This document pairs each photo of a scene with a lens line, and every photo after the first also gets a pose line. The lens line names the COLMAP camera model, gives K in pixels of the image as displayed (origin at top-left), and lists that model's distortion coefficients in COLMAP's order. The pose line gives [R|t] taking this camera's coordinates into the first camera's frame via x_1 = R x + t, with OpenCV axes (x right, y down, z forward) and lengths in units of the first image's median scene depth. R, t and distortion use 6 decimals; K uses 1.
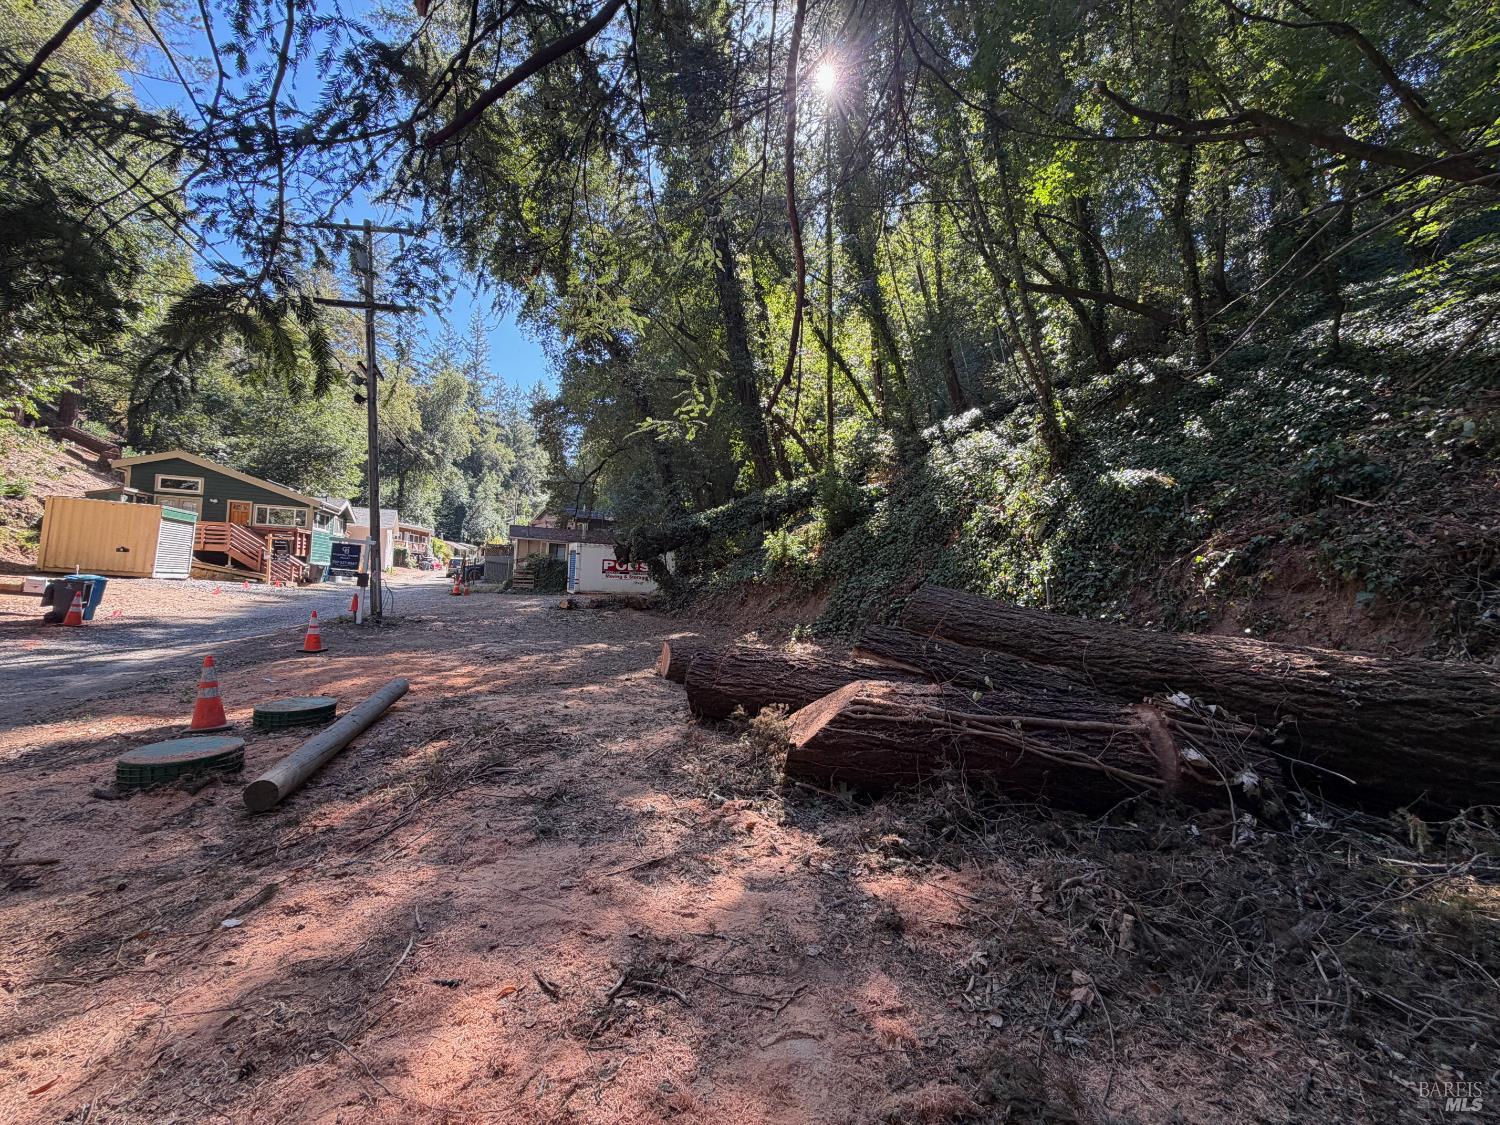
lens RADIAL K [[601.6, 0, 740.3], [0, 601.6, 561.6], [0, 0, 1]] dist [0.000664, 0.000163]
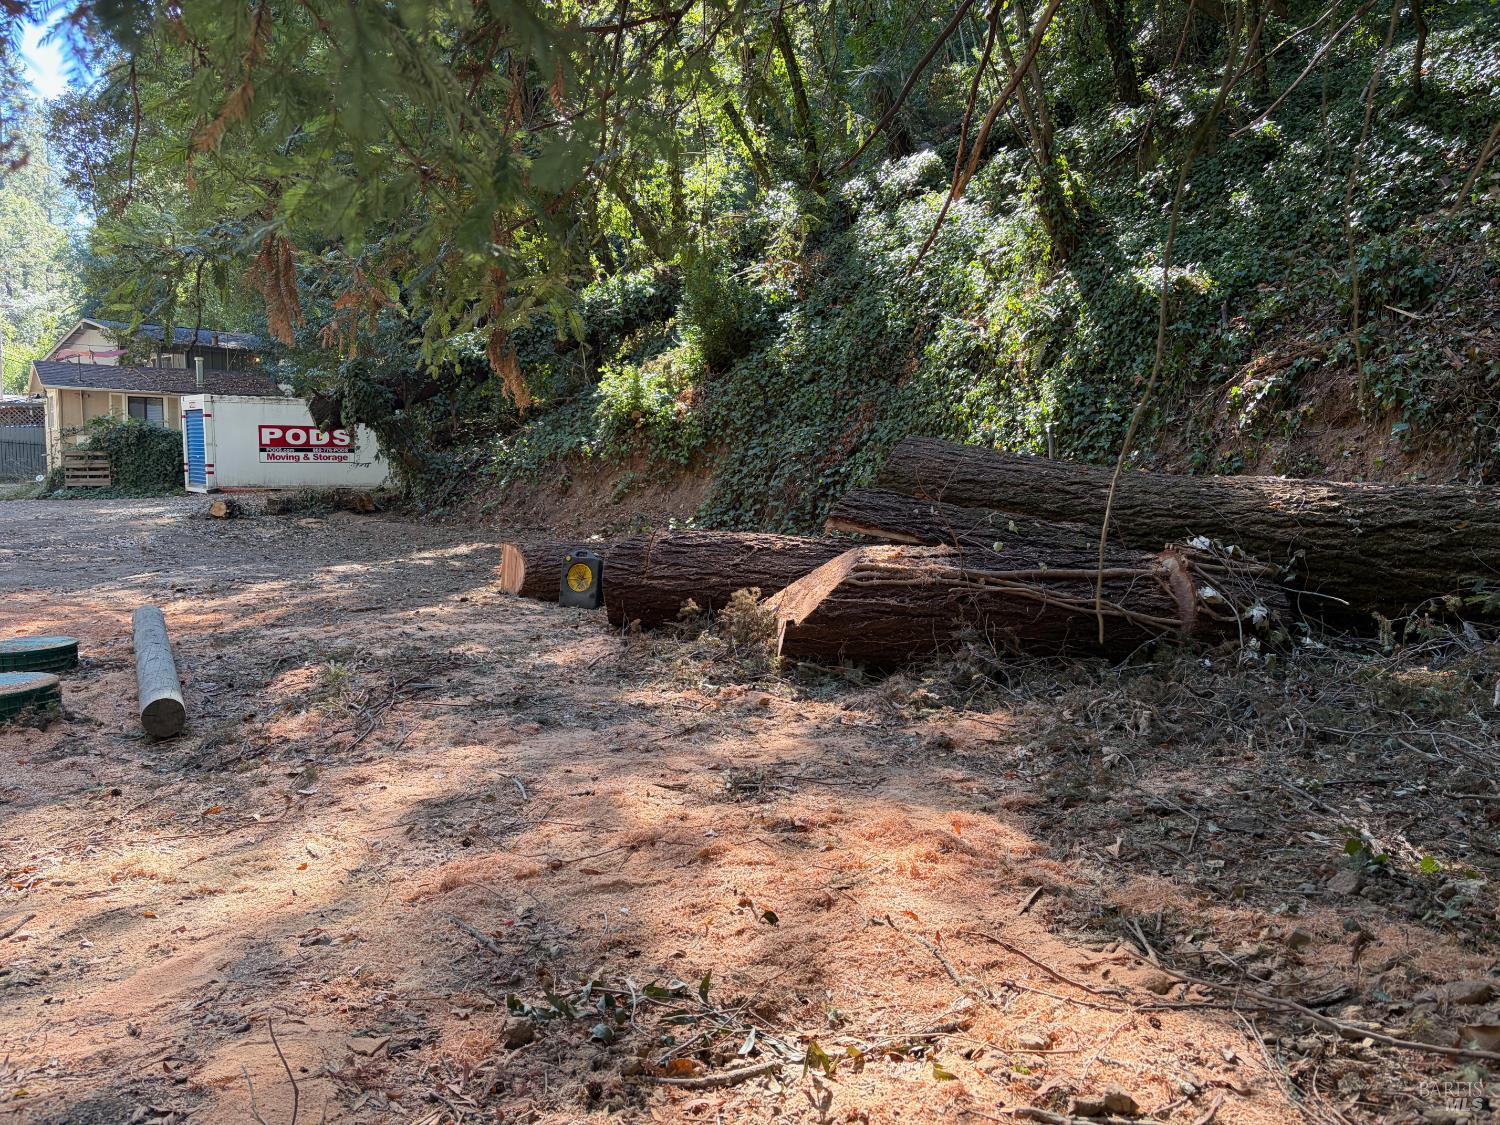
lens RADIAL K [[1139.3, 0, 749.6], [0, 1139.3, 570.8], [0, 0, 1]] dist [0.028093, -0.008159]
pose [[0.971799, -0.059552, 0.228168, -0.150051], [0.029864, 0.990876, 0.131424, 0.010514], [-0.233913, -0.120904, 0.964711, -0.234806]]
